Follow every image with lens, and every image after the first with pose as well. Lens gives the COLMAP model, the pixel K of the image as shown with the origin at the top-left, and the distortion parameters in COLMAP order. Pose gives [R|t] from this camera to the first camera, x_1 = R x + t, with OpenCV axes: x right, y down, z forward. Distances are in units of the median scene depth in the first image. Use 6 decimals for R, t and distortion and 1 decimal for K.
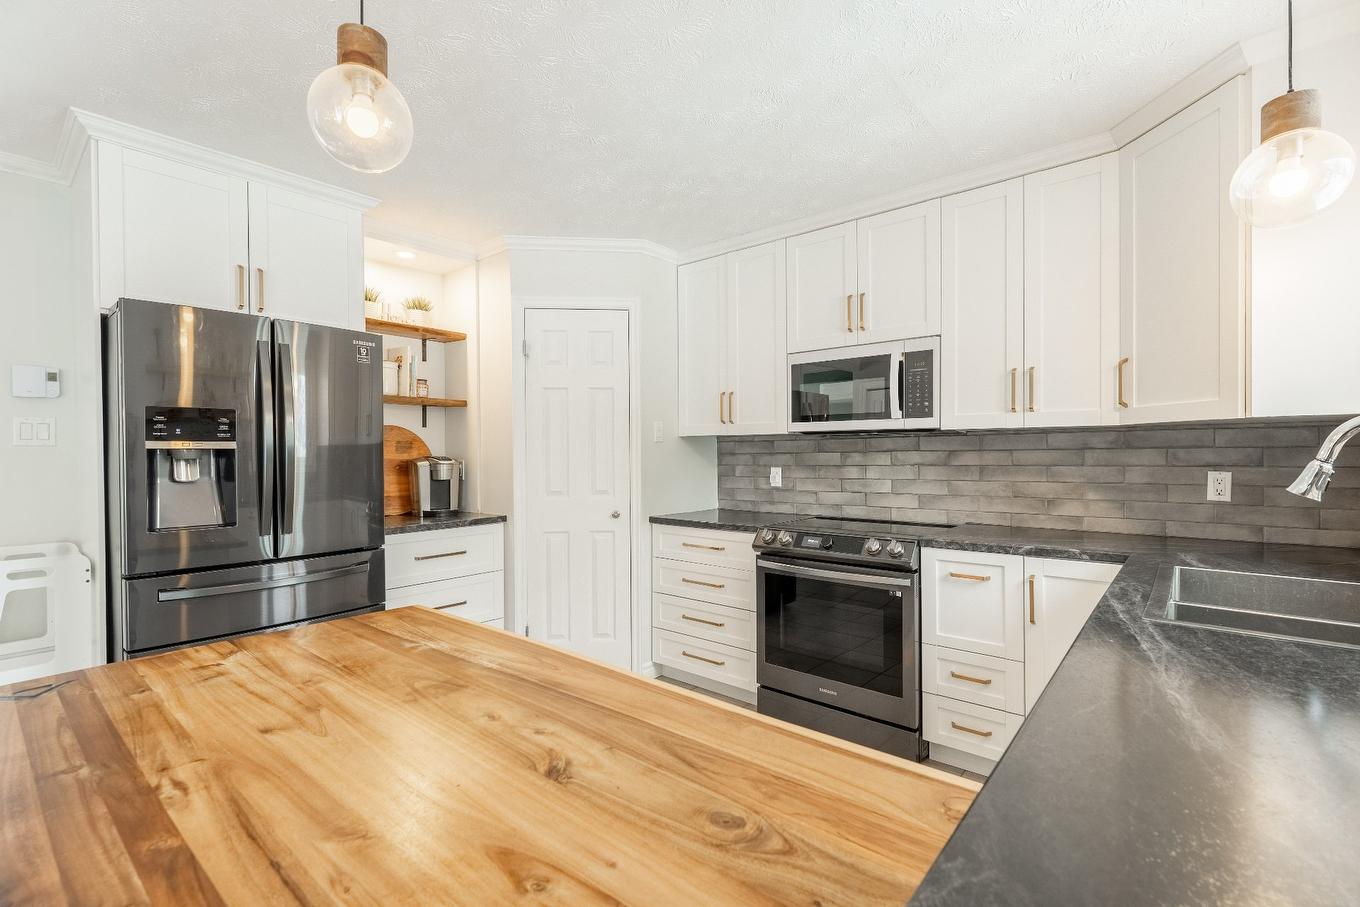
lens RADIAL K [[611.6, 0, 689.4], [0, 611.6, 458.5], [0, 0, 1]] dist [0.002124, 0.000191]
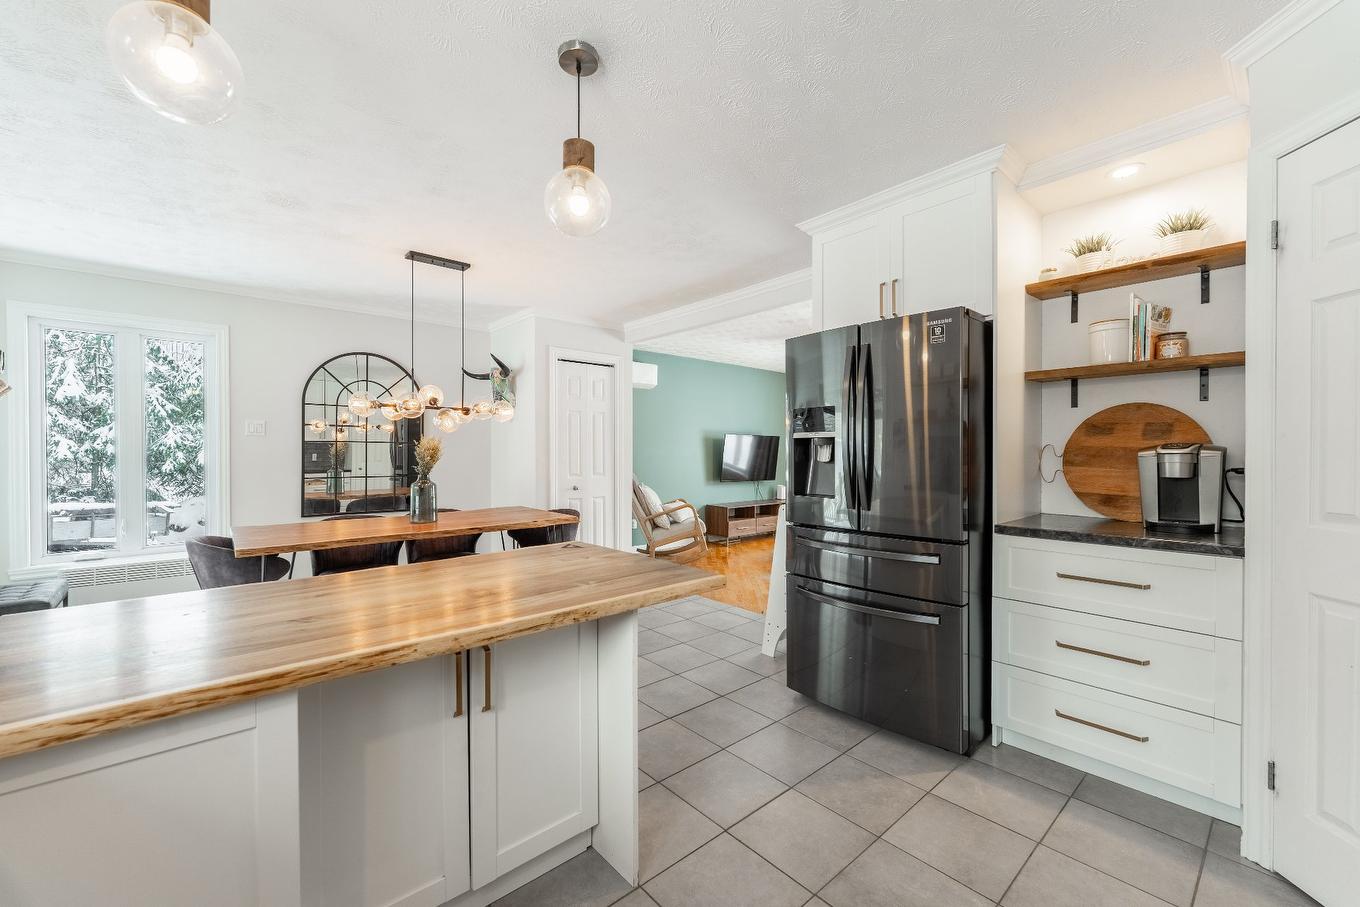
lens RADIAL K [[544.9, 0, 679.1], [0, 544.9, 459.6], [0, 0, 1]] dist [-0.000113, 0.000322]
pose [[-0.145181, 0.018617, -0.989230, 0.321463], [-0.007005, 0.999779, 0.019844, 0.008636], [0.989380, 0.009810, -0.145019, 0.650220]]
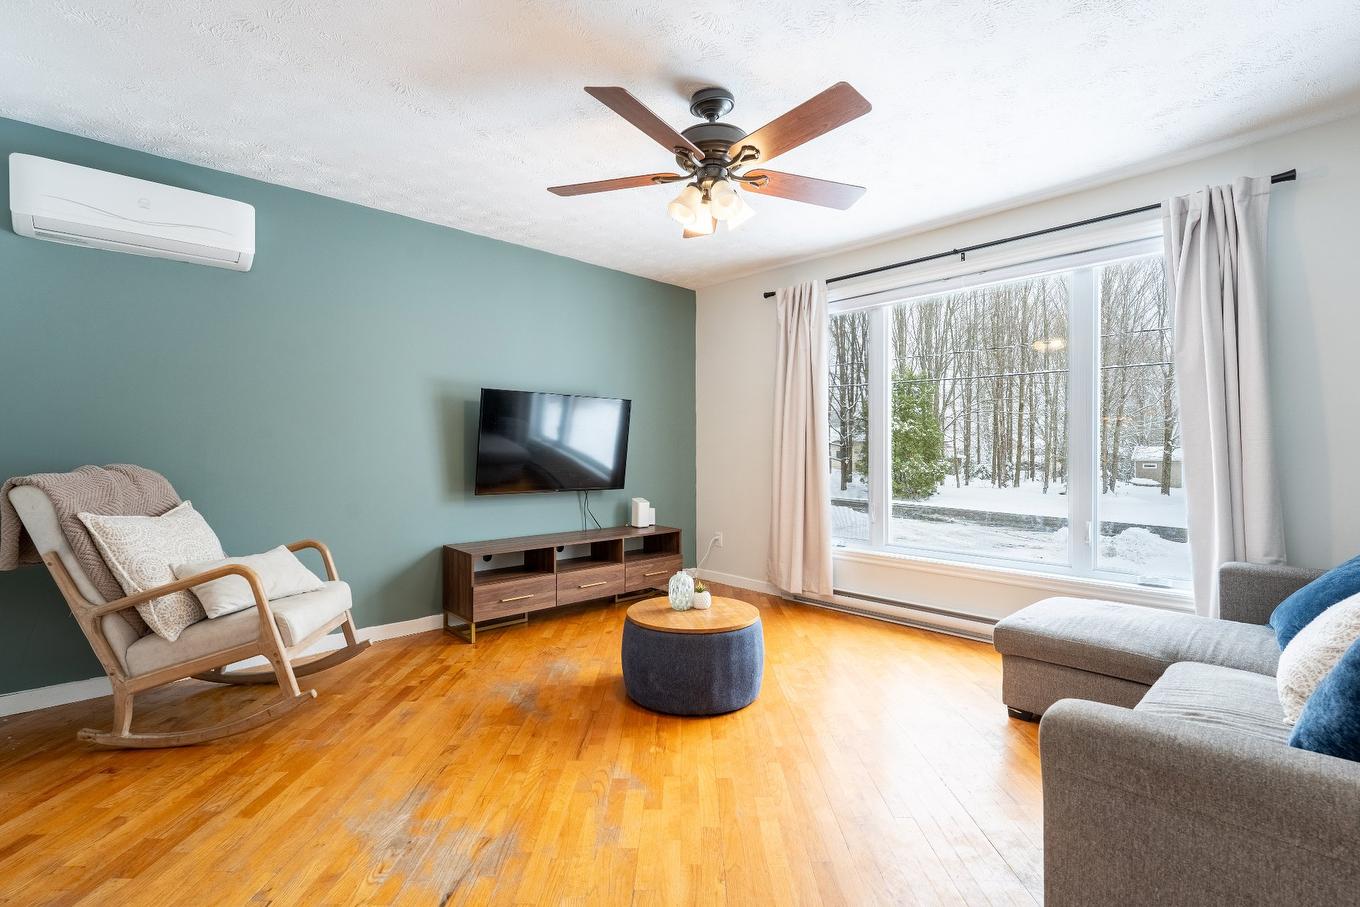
lens RADIAL K [[611.6, 0, 682.6], [0, 611.6, 455.5], [0, 0, 1]] dist [0.002124, 0.000191]
pose [[-0.109617, 0.013288, -0.993885, -0.983070], [-0.006320, 0.999881, 0.014065, 0.058522], [0.993954, 0.007823, -0.109520, 1.057635]]
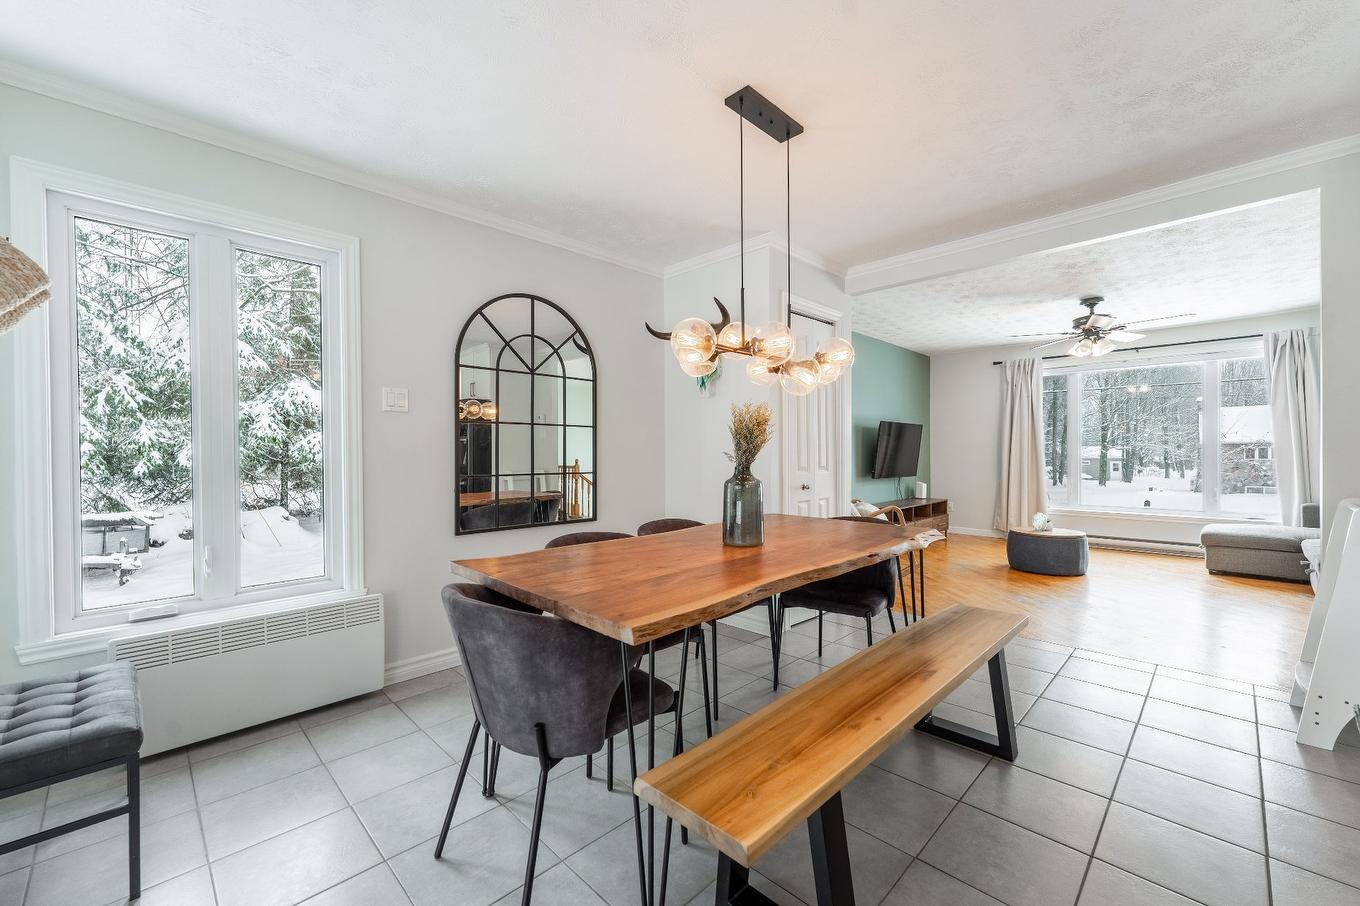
lens RADIAL K [[544.9, 0, 678.4], [0, 544.9, 459.9], [0, 0, 1]] dist [-0.000113, 0.000322]
pose [[-0.080826, 0.019425, -0.996539, -0.049928], [0.000632, 0.999811, 0.019437, 0.046981], [0.996728, 0.000942, -0.080823, -0.113255]]
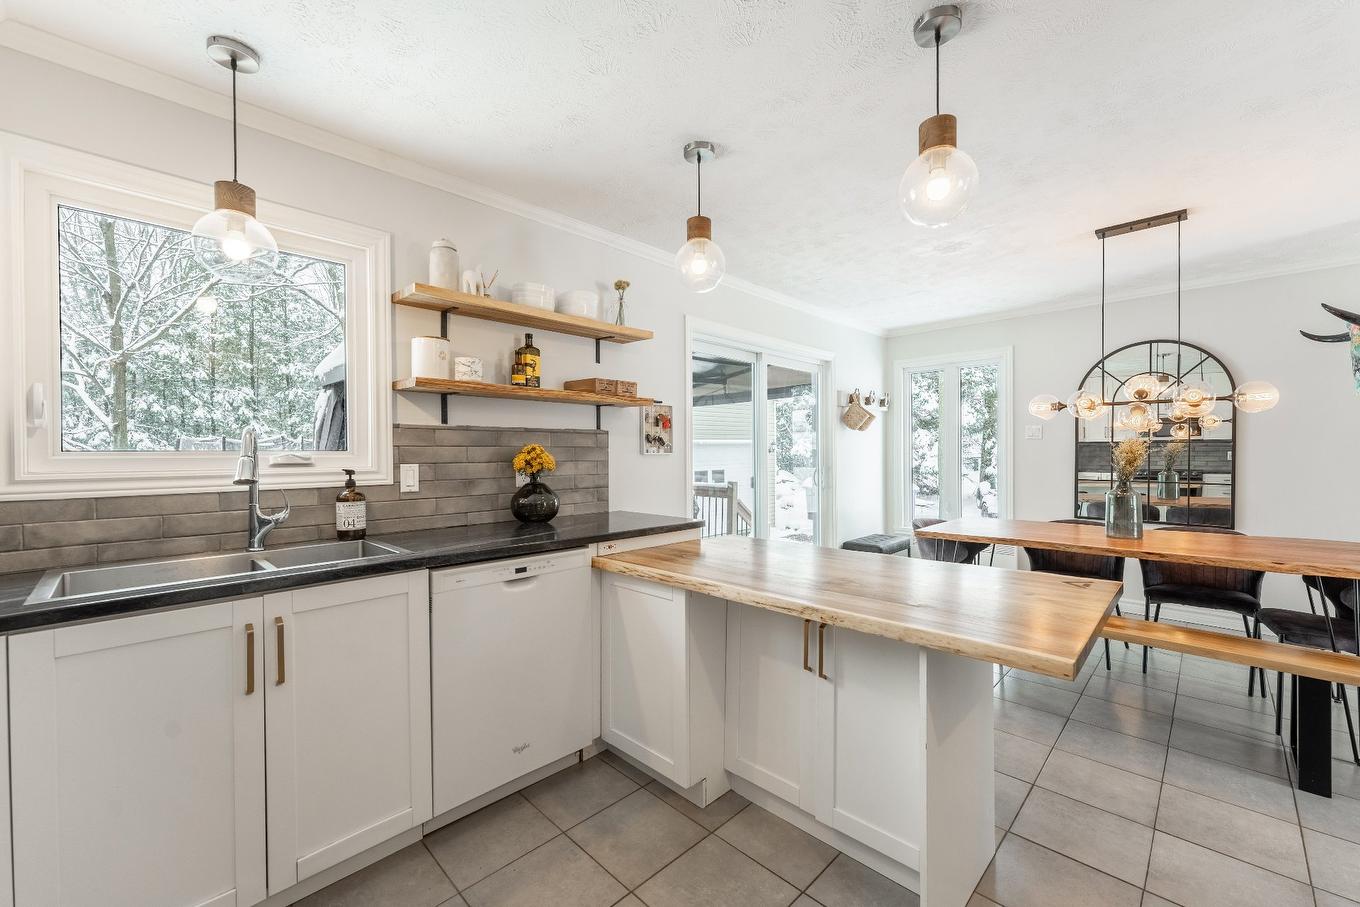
lens RADIAL K [[544.9, 0, 686.3], [0, 544.9, 461.6], [0, 0, 1]] dist [-0.000113, 0.000322]
pose [[-0.997685, 0.009540, 0.067336, -0.034277], [0.011163, 0.999655, 0.023762, -0.002653], [-0.067086, 0.024459, -0.997447, 1.001675]]
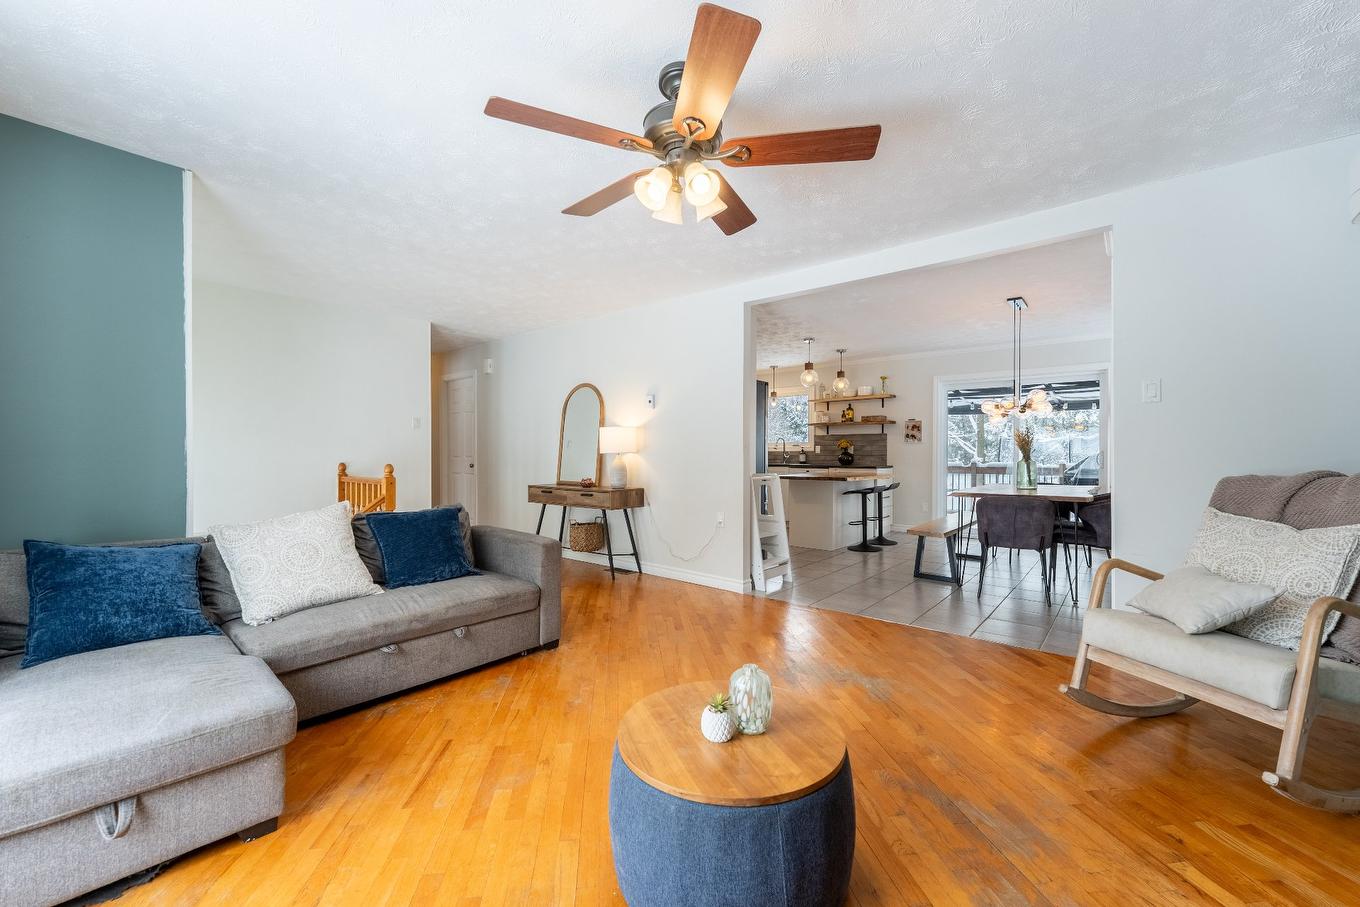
lens RADIAL K [[544.9, 0, 675.7], [0, 544.9, 454.0], [0, 0, 1]] dist [-0.000113, 0.000322]
pose [[-0.006261, 0.003975, 0.999972, -2.482154], [0.008372, 0.999957, -0.003923, 0.064039], [-0.999945, 0.008348, -0.006294, 1.022871]]
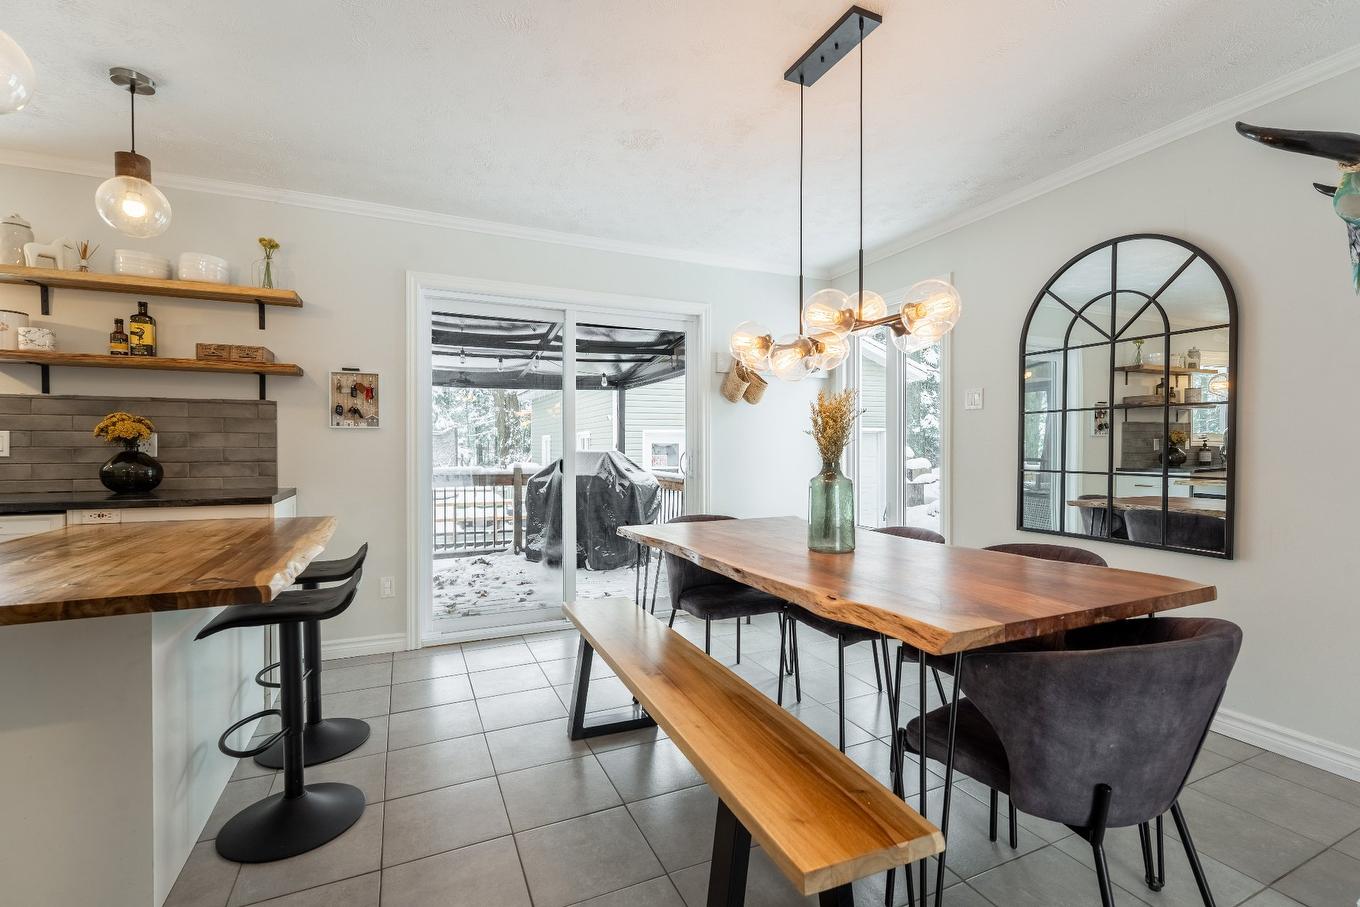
lens RADIAL K [[611.6, 0, 683.9], [0, 611.6, 455.5], [0, 0, 1]] dist [0.002124, 0.000191]
pose [[-0.906348, 0.002000, 0.422528, -0.943408], [0.009226, 0.999844, 0.015057, 0.049006], [-0.422432, 0.017545, -0.906225, 0.658146]]
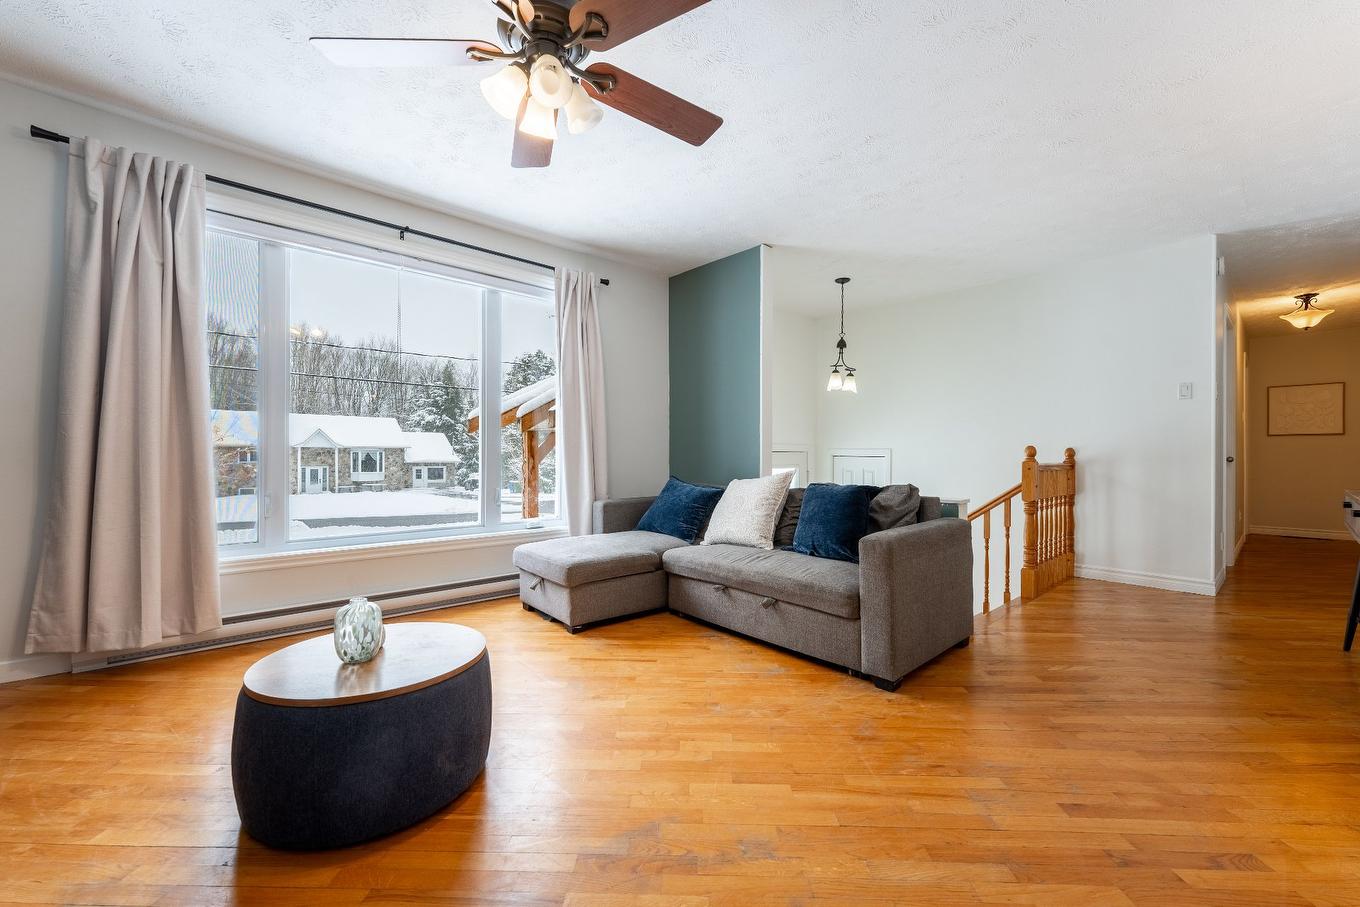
lens RADIAL K [[544.9, 0, 680.4], [0, 544.9, 457.6], [0, 0, 1]] dist [-0.000113, 0.000322]
pose [[0.991048, 0.009771, -0.133148, -1.579452], [-0.010316, 0.999941, -0.003405, 0.120111], [0.133107, 0.004748, 0.991090, 0.452377]]
